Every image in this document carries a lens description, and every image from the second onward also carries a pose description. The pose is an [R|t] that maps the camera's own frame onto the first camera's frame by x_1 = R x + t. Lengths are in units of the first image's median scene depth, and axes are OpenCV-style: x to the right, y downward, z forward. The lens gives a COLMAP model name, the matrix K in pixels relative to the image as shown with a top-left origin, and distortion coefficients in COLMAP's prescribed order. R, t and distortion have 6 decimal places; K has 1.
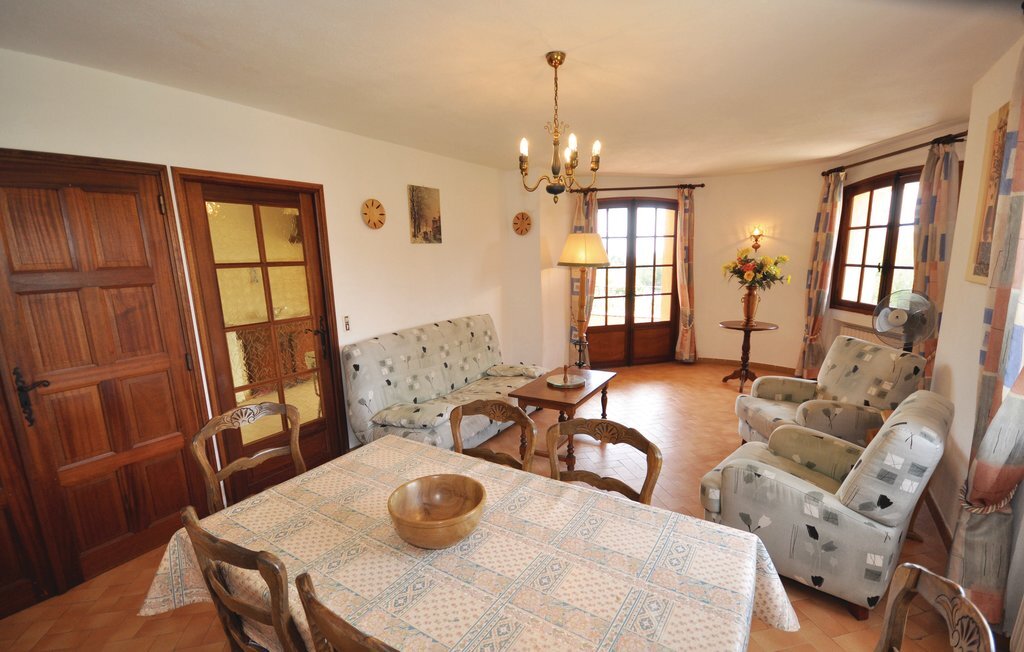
lens RADIAL K [[454.3, 0, 510.9], [0, 454.3, 349.9], [0, 0, 1]] dist [0.008030, -0.011013]
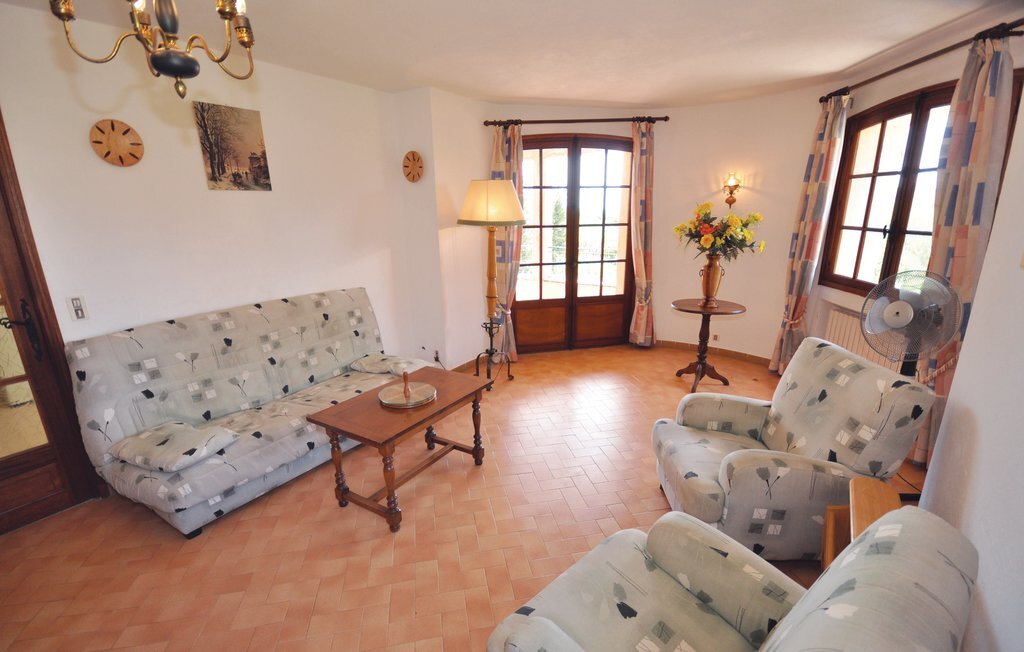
lens RADIAL K [[454.3, 0, 514.8], [0, 454.3, 346.6], [0, 0, 1]] dist [0.008030, -0.011013]
pose [[0.999766, 0.015521, -0.015036, 0.243742], [-0.014162, 0.996143, 0.086598, -0.055518], [0.016322, -0.086365, 0.996130, 0.264613]]
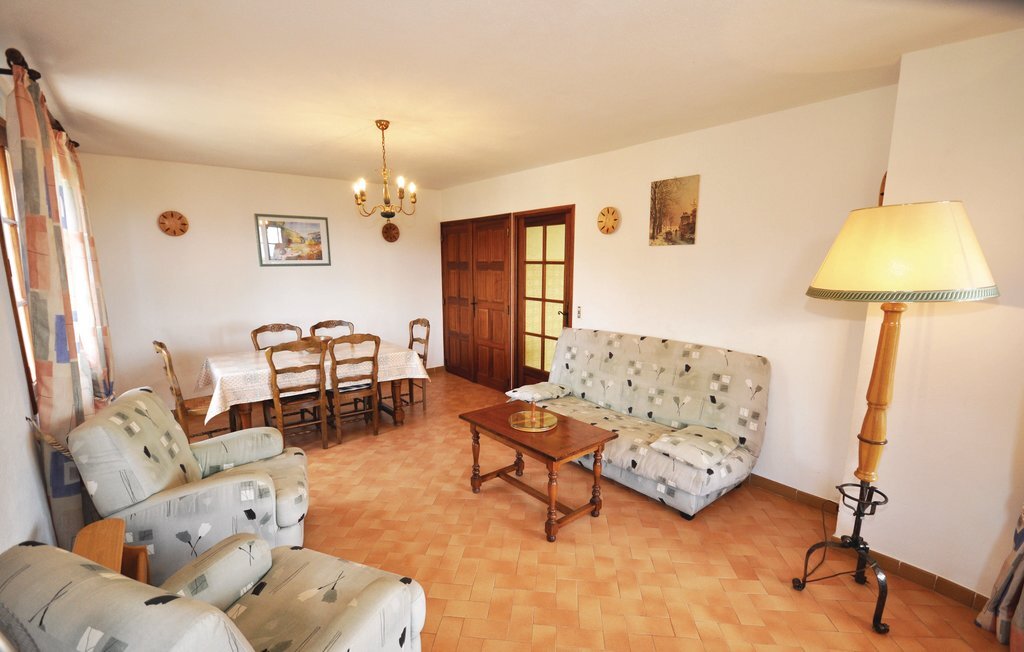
lens RADIAL K [[454.3, 0, 502.6], [0, 454.3, 340.8], [0, 0, 1]] dist [0.008030, -0.011013]
pose [[-0.339040, 0.198727, -0.919543, 0.699640], [-0.176725, 0.946580, 0.269729, -0.226819], [0.924024, 0.253955, -0.285809, 0.948962]]
